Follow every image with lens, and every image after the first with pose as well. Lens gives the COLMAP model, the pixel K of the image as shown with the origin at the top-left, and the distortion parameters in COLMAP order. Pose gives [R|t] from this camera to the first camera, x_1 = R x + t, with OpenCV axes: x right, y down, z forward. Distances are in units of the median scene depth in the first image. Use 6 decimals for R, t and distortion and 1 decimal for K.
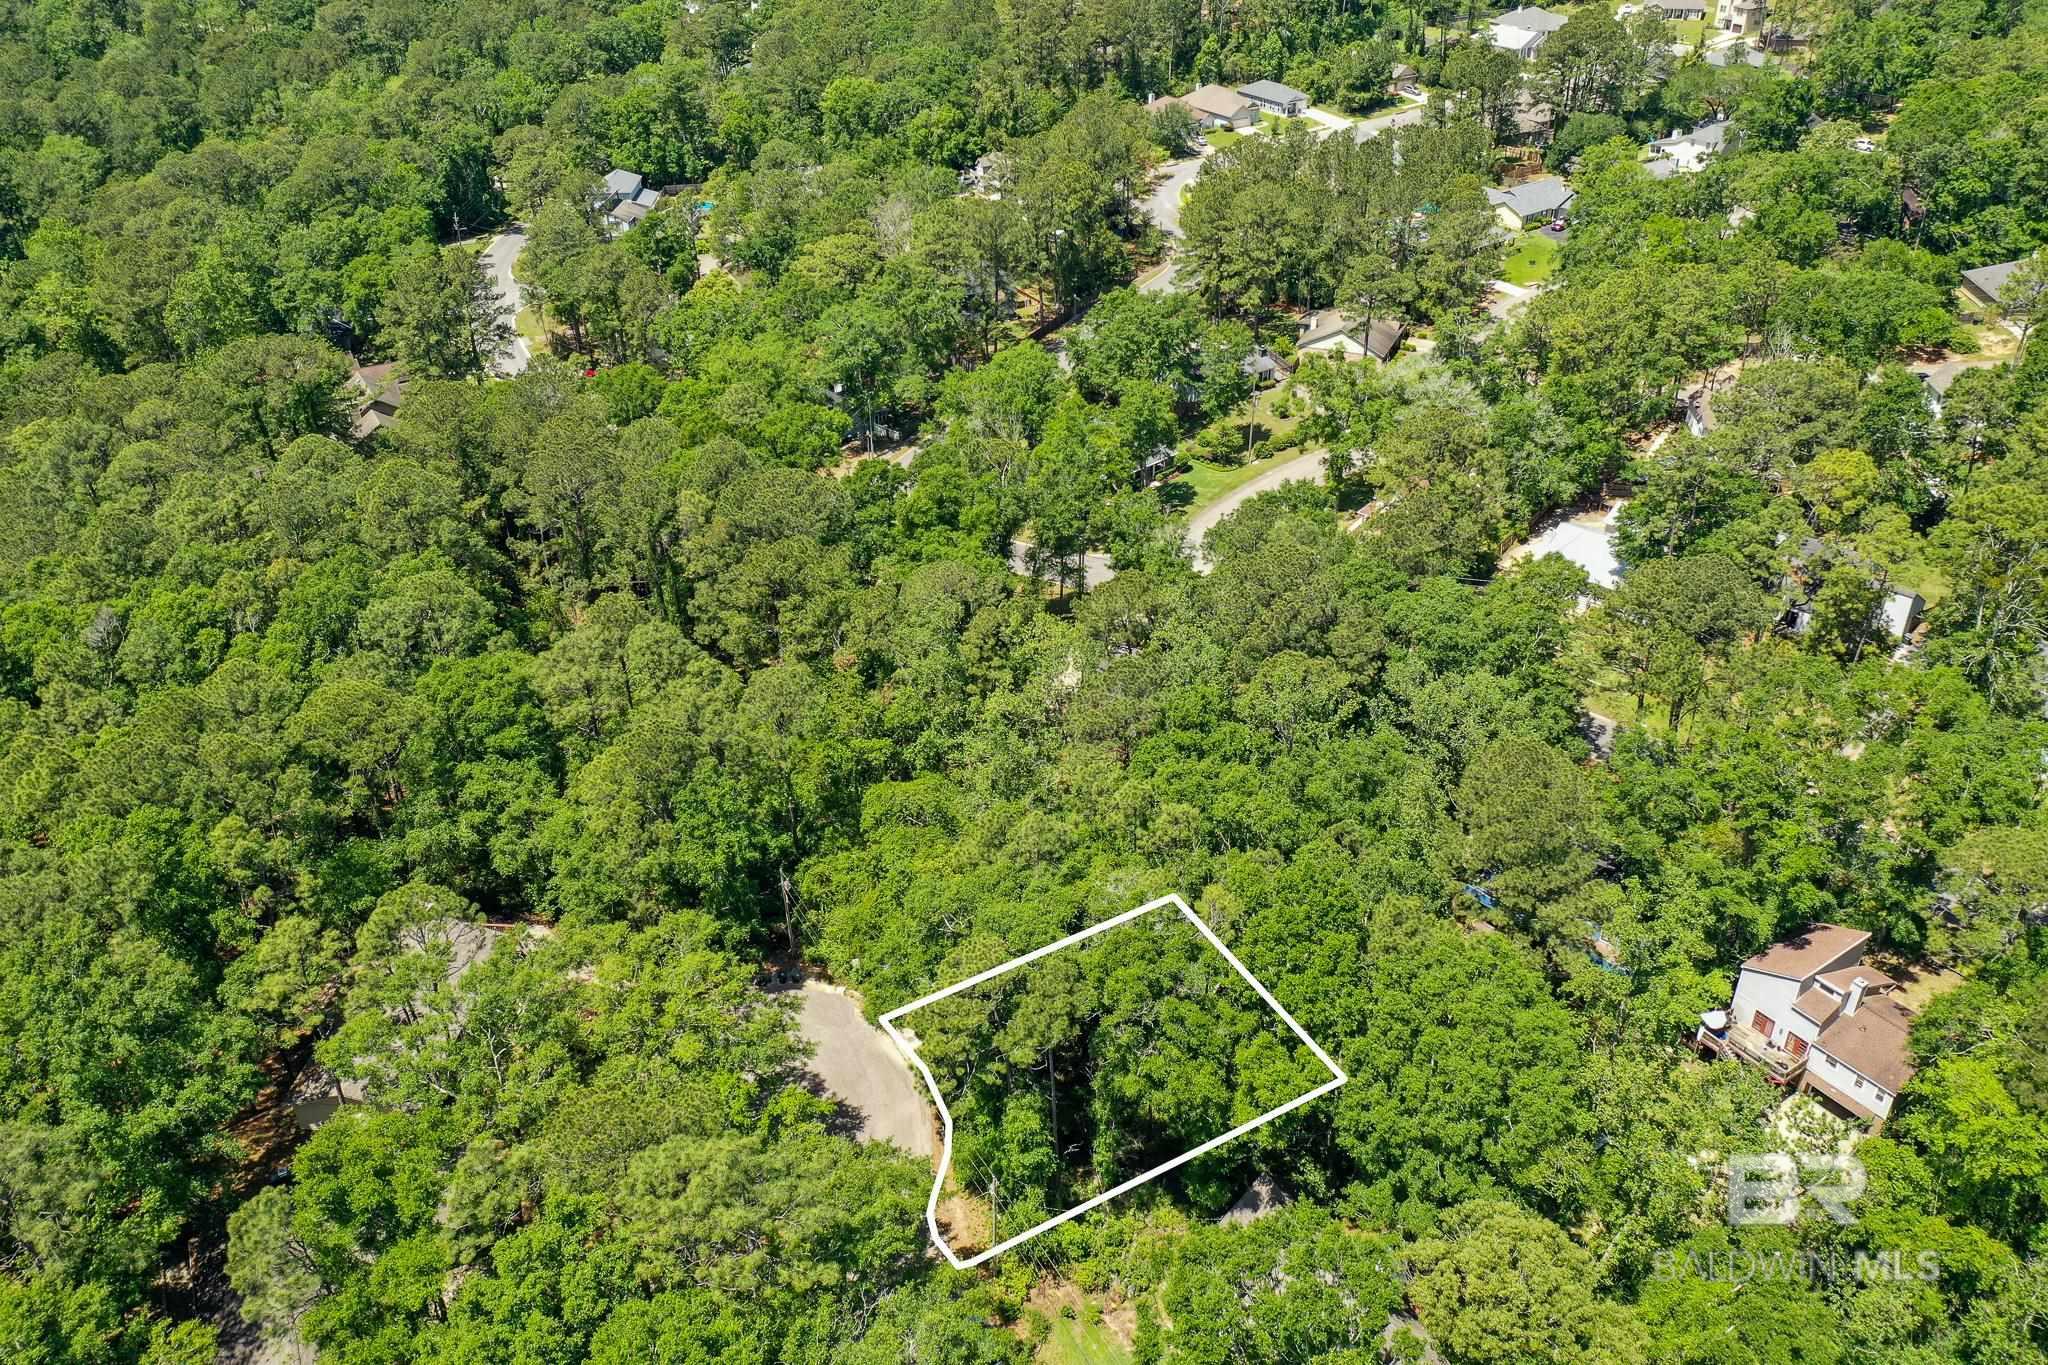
lens RADIAL K [[1620.4, 0, 1012.4], [0, 1620.4, 695.5], [0, 0, 1]] dist [0.002311, -0.007095]
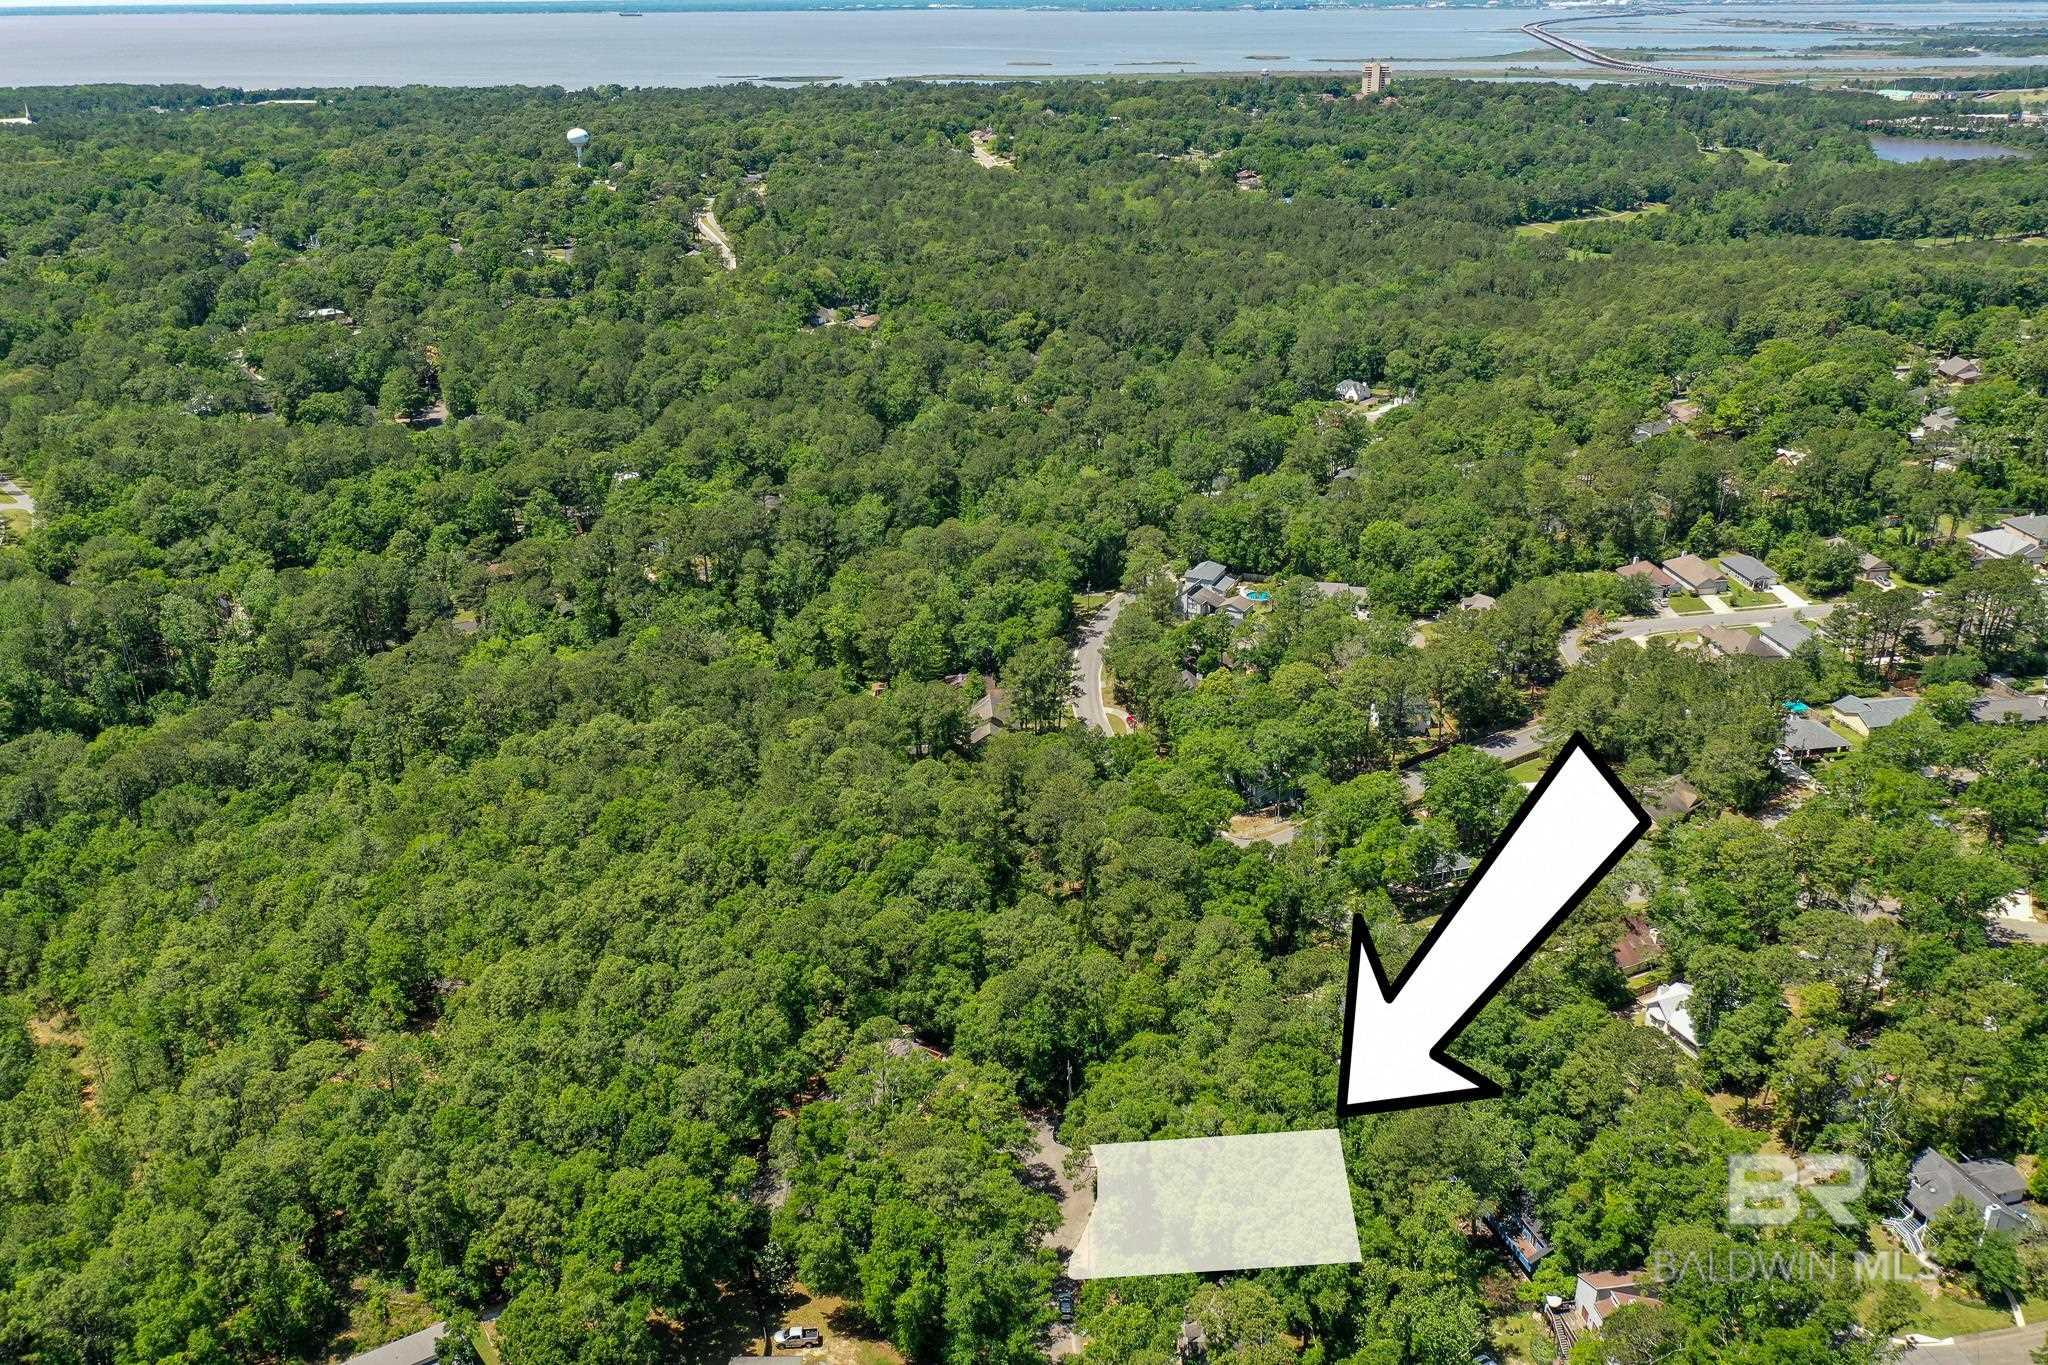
lens RADIAL K [[1620.4, 0, 1012.4], [0, 1620.4, 695.5], [0, 0, 1]] dist [0.002311, -0.007095]
pose [[0.897624, 0.182097, -0.401388, 0.414912], [-0.235017, 0.968148, -0.086350, -0.110334], [0.372879, 0.171843, 0.911829, -0.716757]]
